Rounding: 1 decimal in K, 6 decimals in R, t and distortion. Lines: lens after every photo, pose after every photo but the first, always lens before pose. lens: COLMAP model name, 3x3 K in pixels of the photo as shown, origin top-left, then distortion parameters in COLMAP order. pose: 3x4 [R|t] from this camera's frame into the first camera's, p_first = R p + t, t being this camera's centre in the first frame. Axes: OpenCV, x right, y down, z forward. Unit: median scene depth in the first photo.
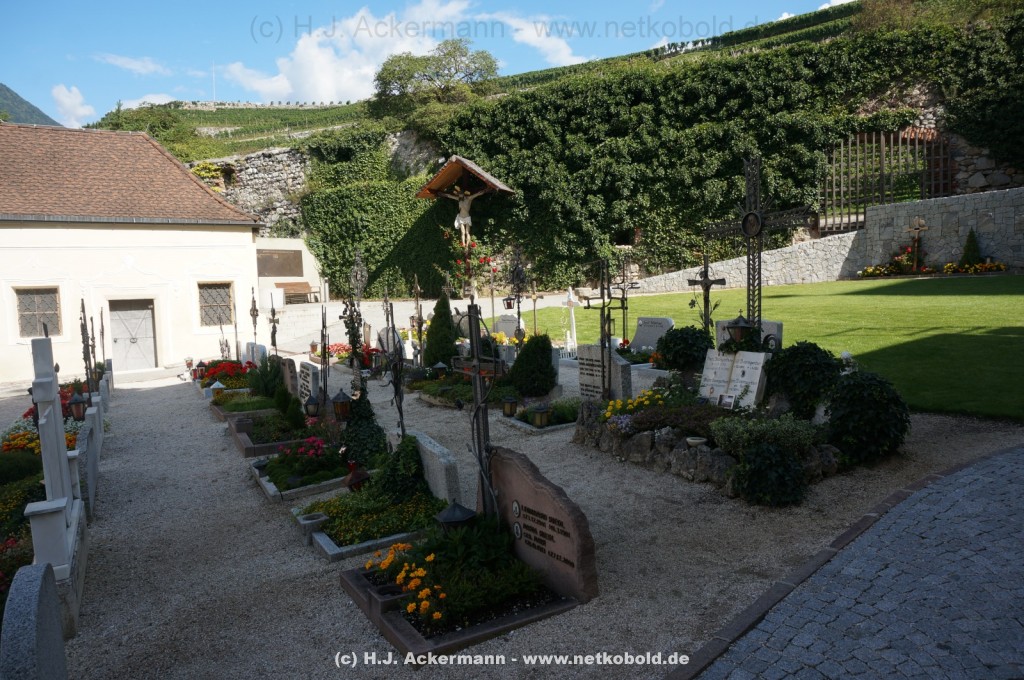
lens RADIAL K [[685.0, 0, 519.4], [0, 685.0, 343.6], [0, 0, 1]] dist [-0.047463, 0.029544]
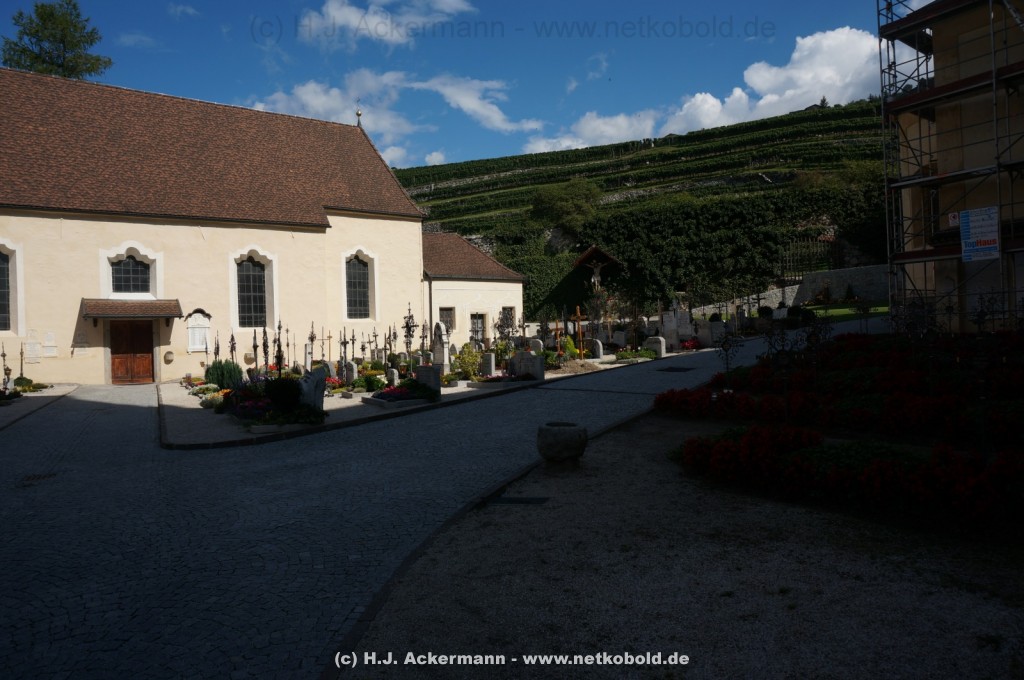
lens RADIAL K [[685.0, 0, 519.4], [0, 685.0, 343.6], [0, 0, 1]] dist [-0.047463, 0.029544]
pose [[0.997163, -0.002431, 0.075237, -0.459946], [0.008175, 0.997065, -0.076128, 0.148325], [-0.074831, 0.076527, 0.994255, -0.888049]]
